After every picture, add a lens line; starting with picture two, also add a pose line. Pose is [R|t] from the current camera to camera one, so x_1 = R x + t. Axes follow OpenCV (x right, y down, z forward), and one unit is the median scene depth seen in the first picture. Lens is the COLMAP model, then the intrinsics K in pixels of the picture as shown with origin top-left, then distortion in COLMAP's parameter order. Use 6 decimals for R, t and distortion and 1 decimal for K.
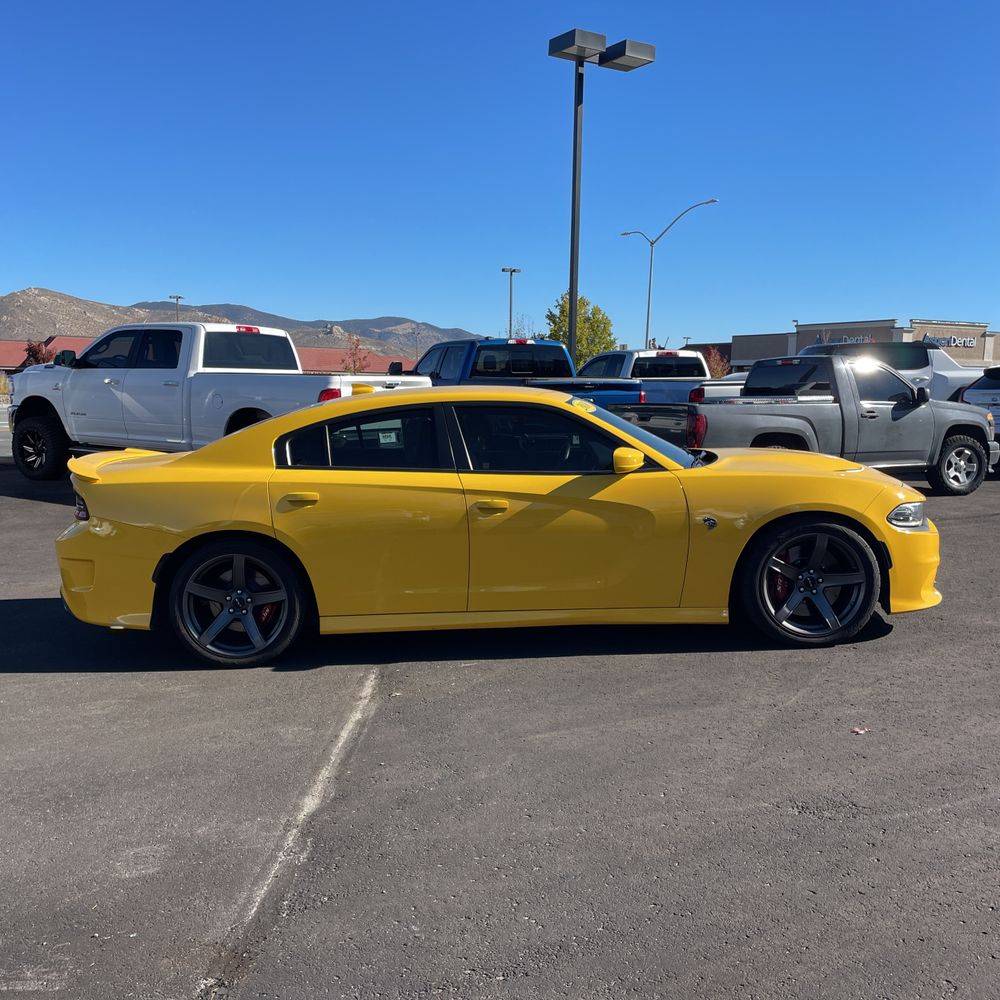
lens RADIAL K [[1004.7, 0, 478.1], [0, 1004.7, 479.2], [0, 0, 1]] dist [0.033877, 0.000000]
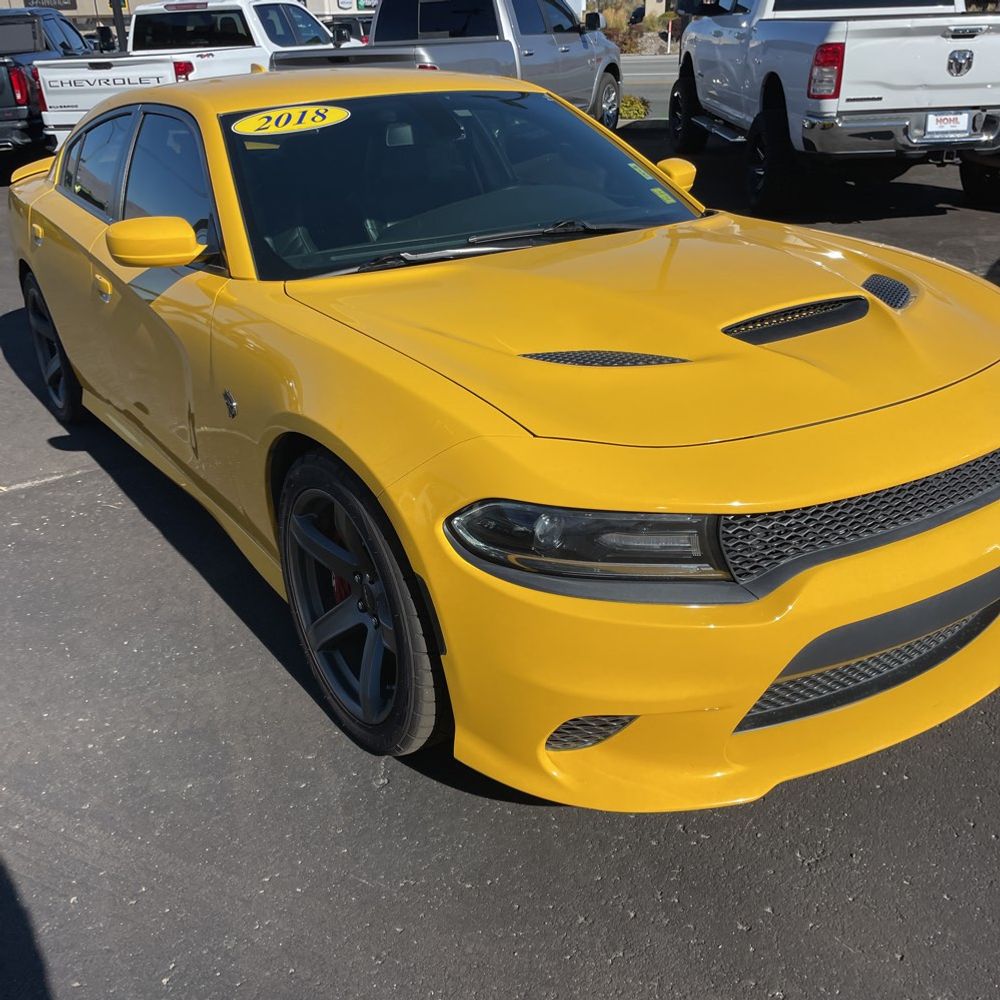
lens RADIAL K [[1004.7, 0, 506.1], [0, 1004.7, 491.2], [0, 0, 1]] dist [0.033877, 0.000000]
pose [[0.556971, 0.326674, -0.763588, 0.337799], [-0.048360, 0.930593, 0.362847, -0.048029], [0.829123, -0.165168, 0.534111, 0.419094]]
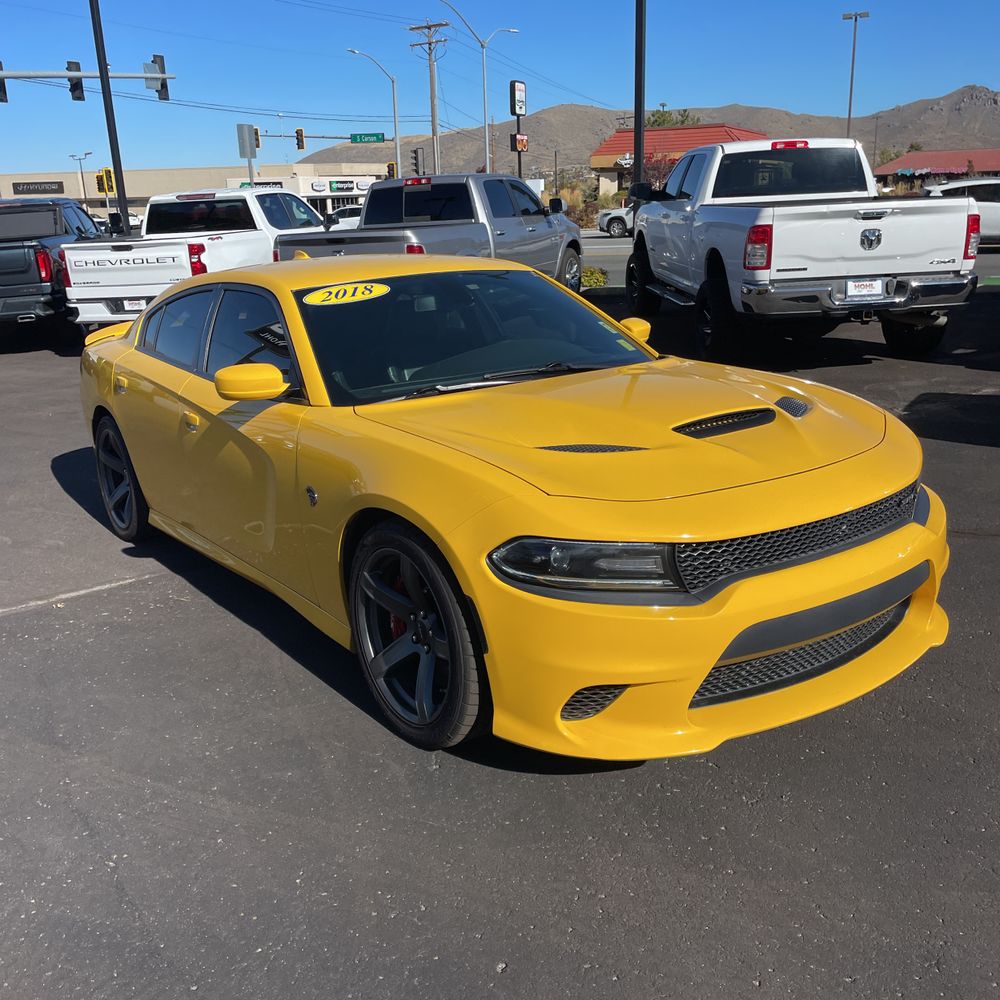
lens RADIAL K [[1004.7, 0, 484.2], [0, 1004.7, 493.1], [0, 0, 1]] dist [0.033877, 0.000000]
pose [[0.569247, 0.200034, -0.797461, 0.398114], [-0.036987, 0.975199, 0.218215, -0.050354], [0.821334, -0.094723, 0.562528, 0.361518]]
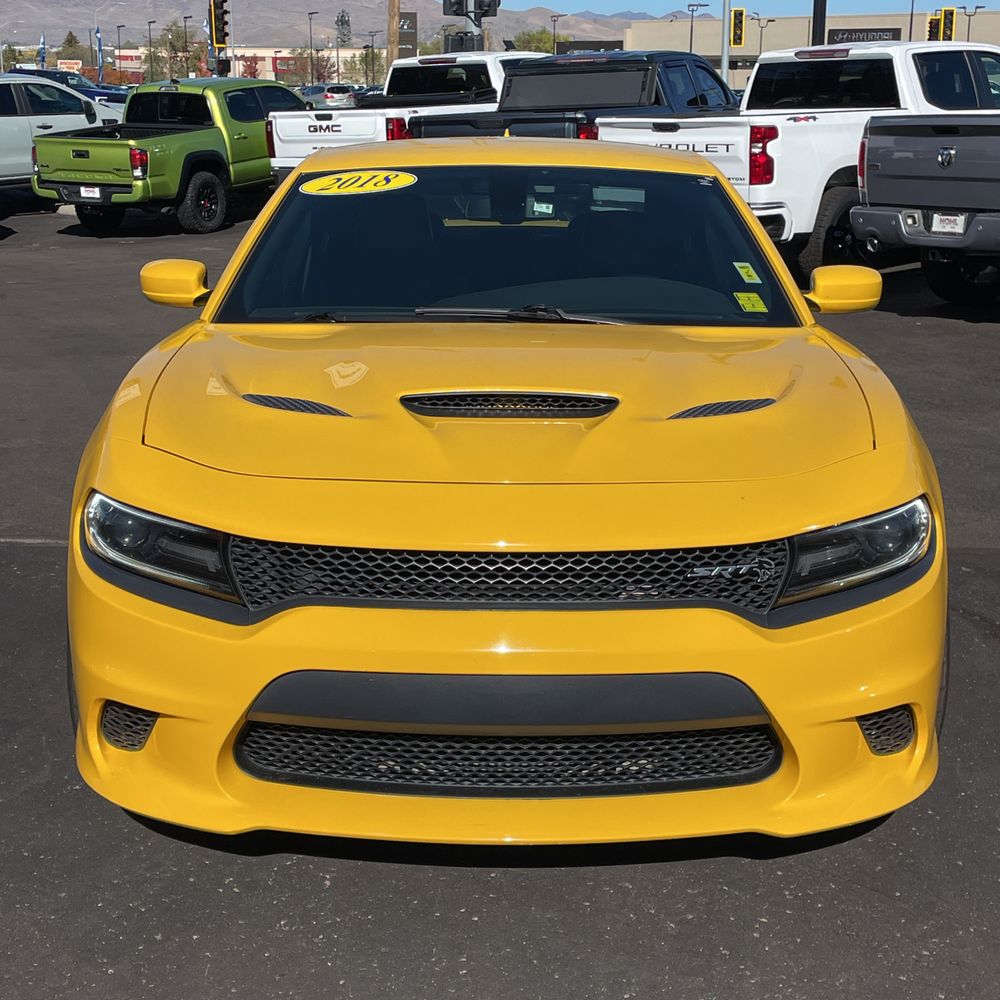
lens RADIAL K [[1699.7, 0, 494.4], [0, 1699.7, 486.0], [0, 0, 1]] dist [0.080145, 0.000000]
pose [[-0.004265, 0.221325, -0.975191, 0.518045], [-0.099689, 0.970248, 0.220639, -0.064722], [0.995009, 0.098157, 0.017925, 0.572477]]
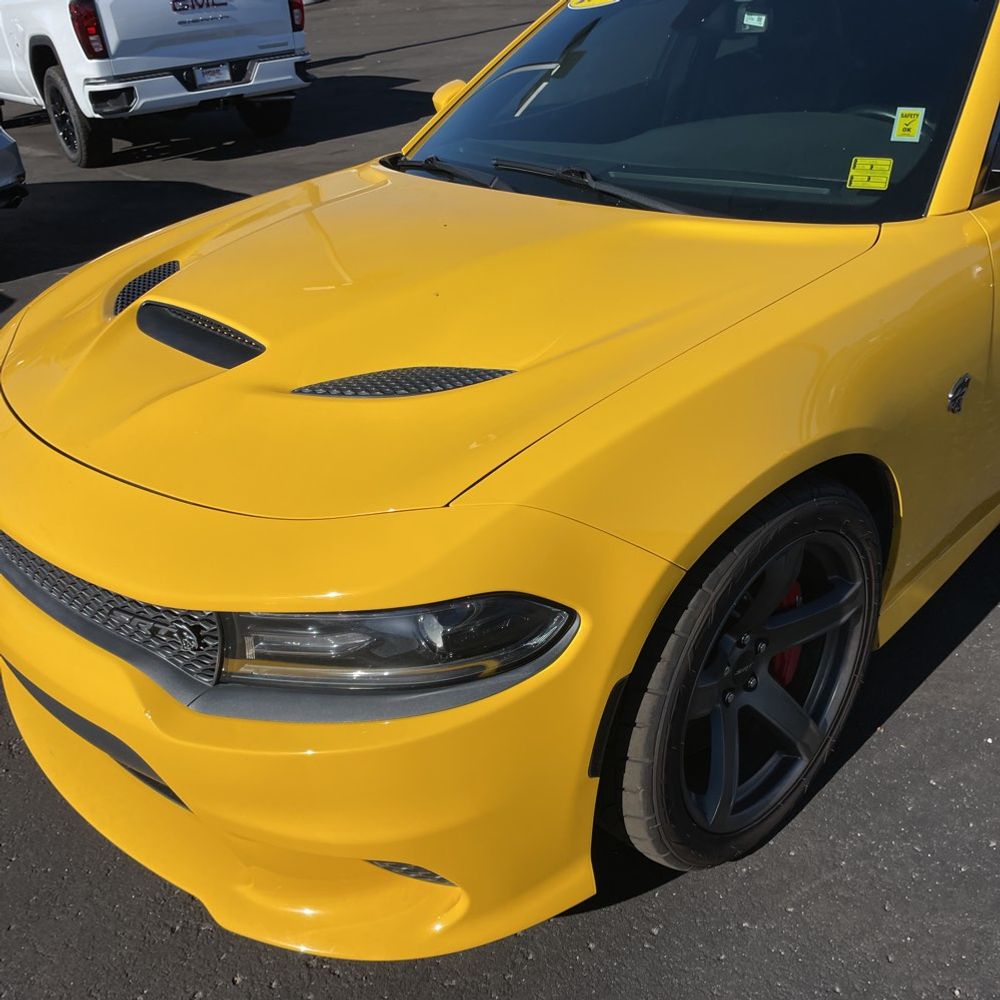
lens RADIAL K [[1004.7, 0, 498.0], [0, 1004.7, 513.8], [0, 0, 1]] dist [0.033877, 0.000000]
pose [[-0.725611, 0.414055, -0.549587, 0.273339], [0.037692, 0.821415, 0.569084, -0.078068], [0.687072, 0.392219, -0.611634, 0.726777]]
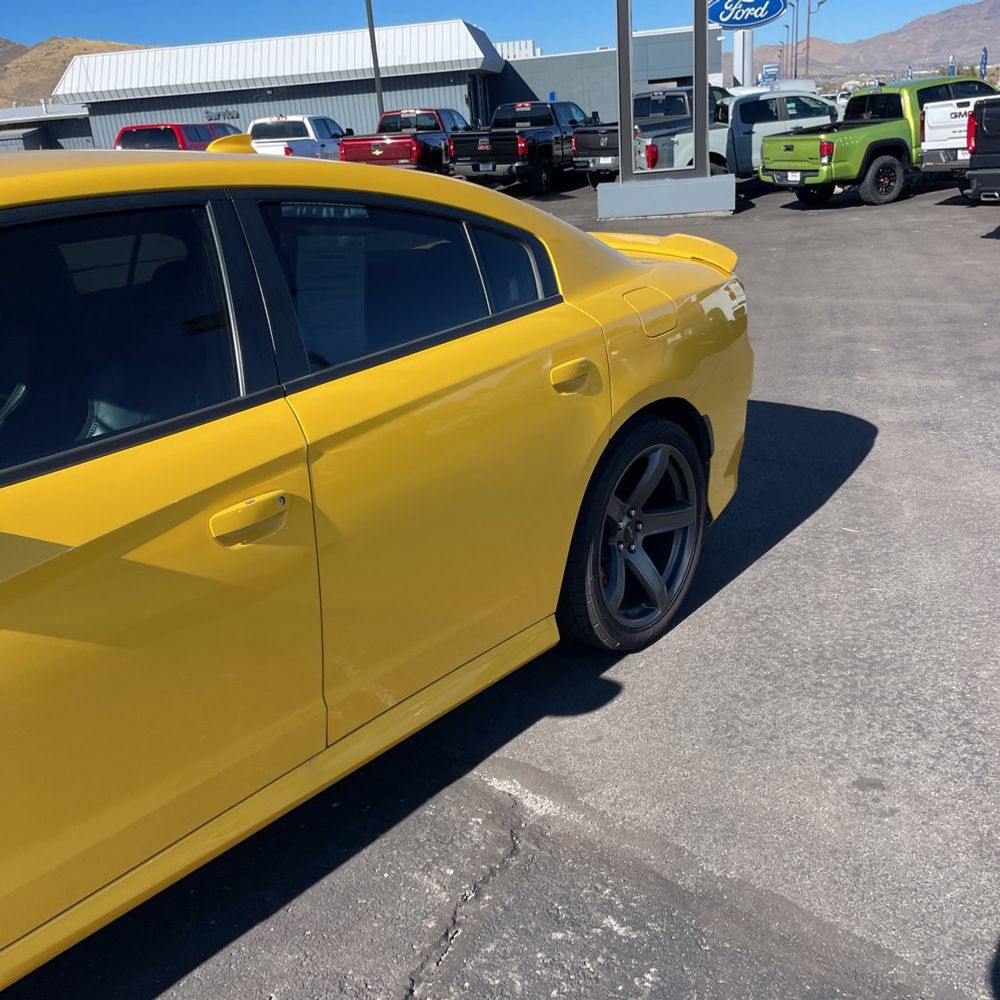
lens RADIAL K [[1004.7, 0, 490.2], [0, 1004.7, 492.2], [0, 0, 1]] dist [0.033877, 0.000000]
pose [[-0.627219, 0.298097, -0.719537, 0.101187], [-0.011081, 0.920346, 0.390948, -0.072126], [0.778764, 0.253183, -0.573956, 0.791215]]
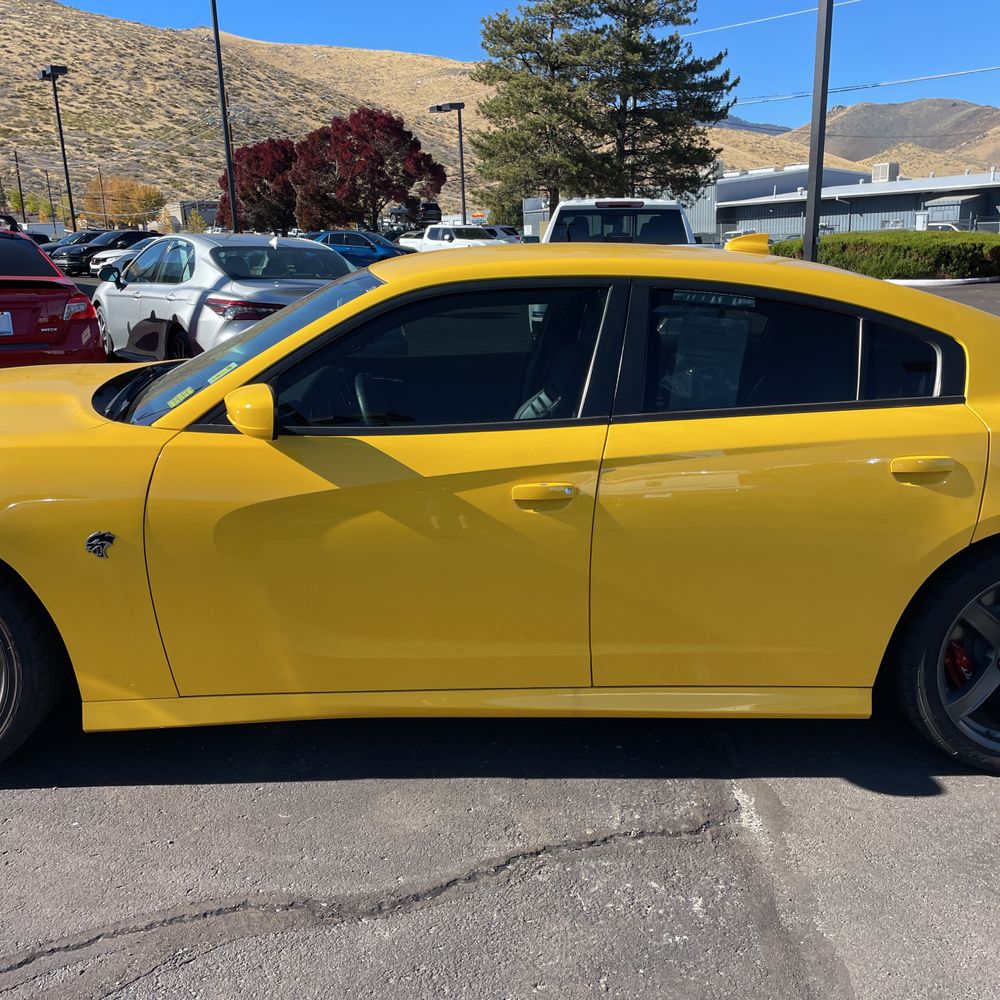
lens RADIAL K [[1004.7, 0, 492.0], [0, 1004.7, 488.8], [0, 0, 1]] dist [0.033877, 0.000000]
pose [[-0.998853, 0.030653, -0.036771, 0.029781], [0.016698, 0.942963, 0.332478, -0.085944], [0.044865, 0.331483, -0.942394, 0.895091]]
